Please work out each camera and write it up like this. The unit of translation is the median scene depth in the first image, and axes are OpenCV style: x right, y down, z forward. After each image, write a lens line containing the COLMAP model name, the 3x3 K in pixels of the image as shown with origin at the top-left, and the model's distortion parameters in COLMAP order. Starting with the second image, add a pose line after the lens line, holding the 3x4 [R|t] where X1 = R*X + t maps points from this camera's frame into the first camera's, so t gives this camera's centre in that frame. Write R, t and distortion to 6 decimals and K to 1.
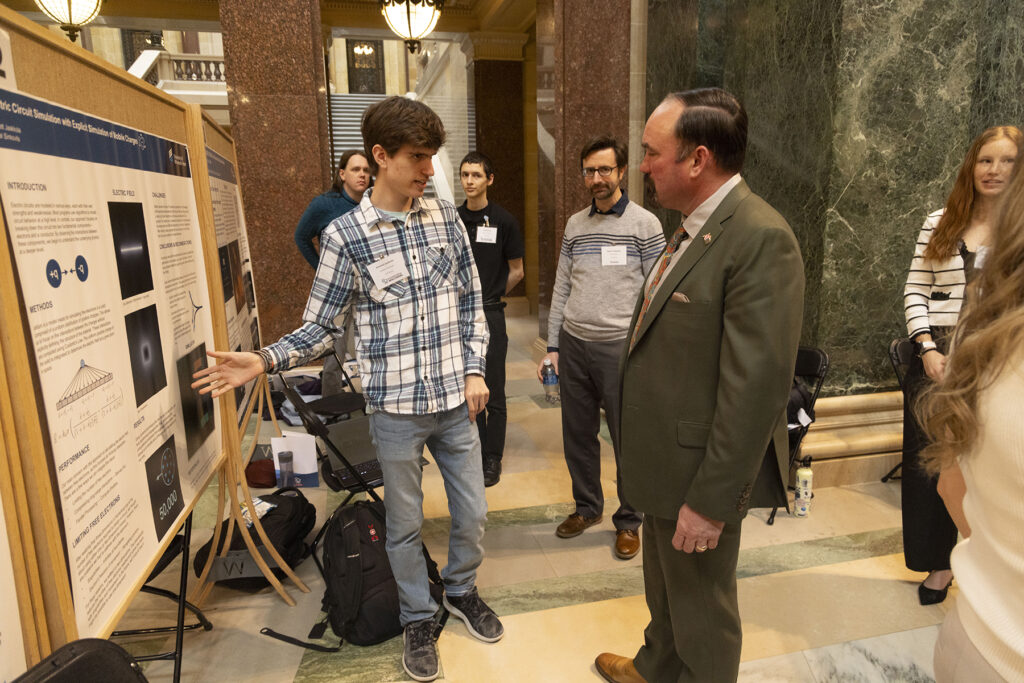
lens RADIAL K [[684.2, 0, 547.9], [0, 684.2, 337.6], [0, 0, 1]] dist [-0.001510, -0.002523]
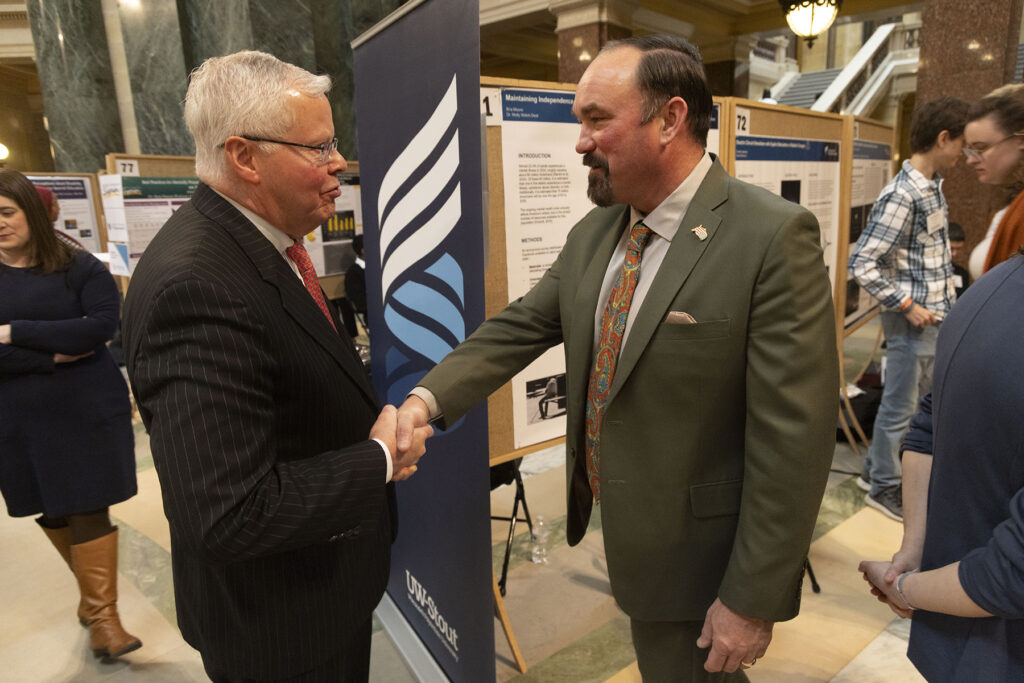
lens RADIAL K [[697.1, 0, 533.8], [0, 697.1, 341.3], [0, 0, 1]] dist [0.000782, 0.004723]
pose [[0.574669, 0.179890, -0.798370, 0.457817], [-0.137354, 0.982905, 0.122602, 0.078721], [0.806777, 0.039204, 0.589554, -0.536738]]
